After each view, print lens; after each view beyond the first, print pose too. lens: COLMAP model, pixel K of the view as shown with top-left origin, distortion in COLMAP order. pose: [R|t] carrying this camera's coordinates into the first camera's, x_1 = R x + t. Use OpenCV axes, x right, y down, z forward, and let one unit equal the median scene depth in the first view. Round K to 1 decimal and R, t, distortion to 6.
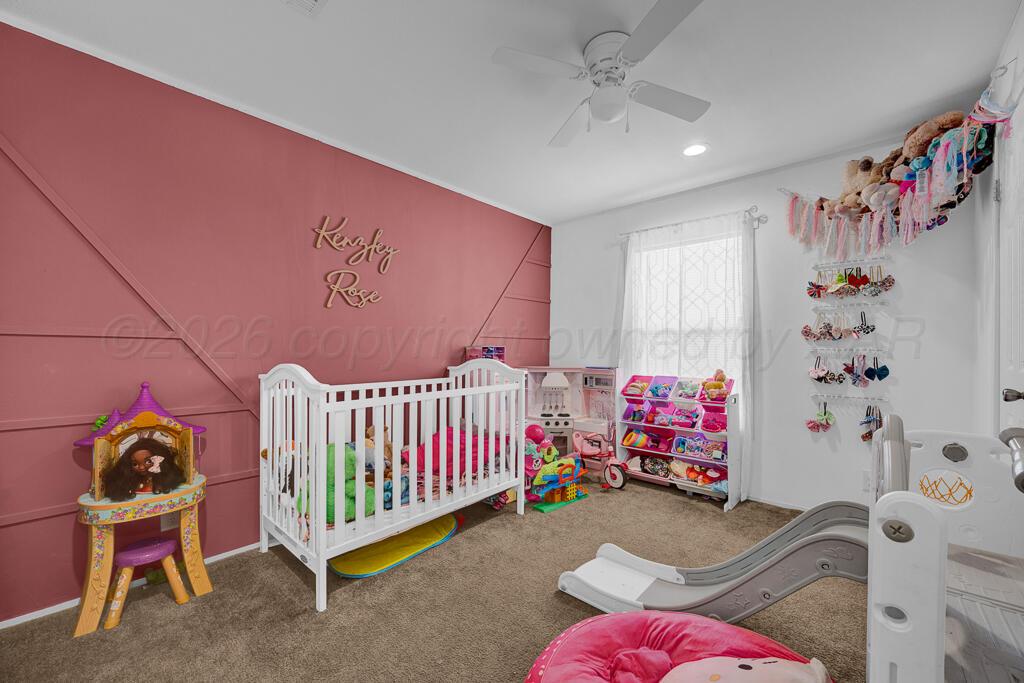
lens RADIAL K [[402.6, 0, 511.1], [0, 402.6, 348.2], [0, 0, 1]] dist [-0.003117, 0.000216]
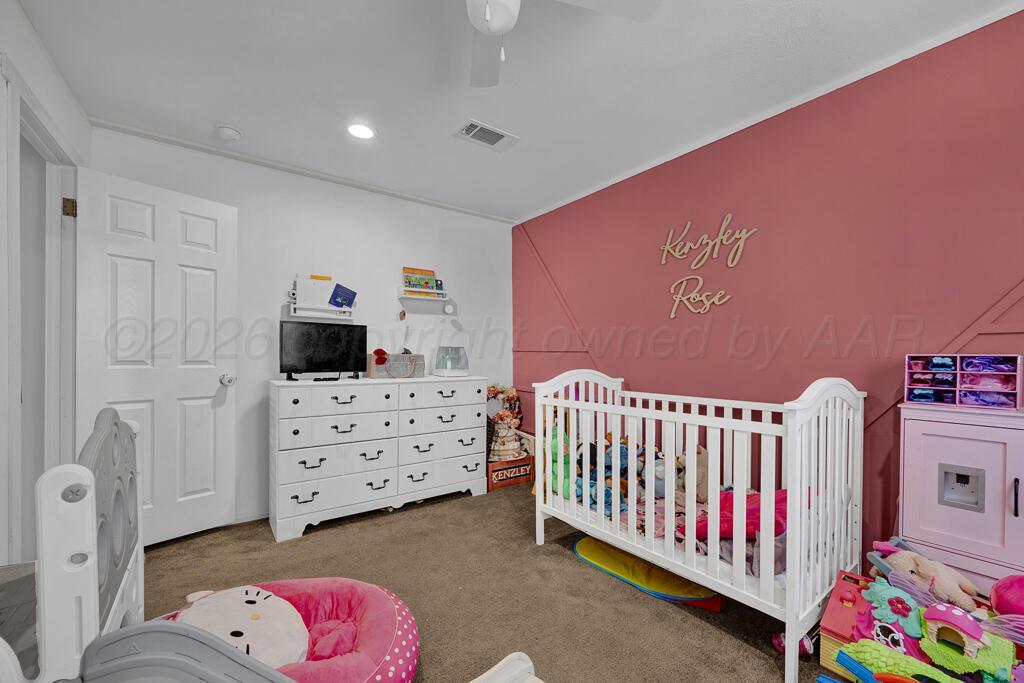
lens RADIAL K [[402.6, 0, 500.2], [0, 402.6, 355.5], [0, 0, 1]] dist [-0.003117, 0.000216]
pose [[-0.217372, -0.008436, -0.976052, 0.618091], [-0.006607, 0.999952, -0.007171, 0.002965], [0.976066, 0.004890, -0.217417, 0.774585]]
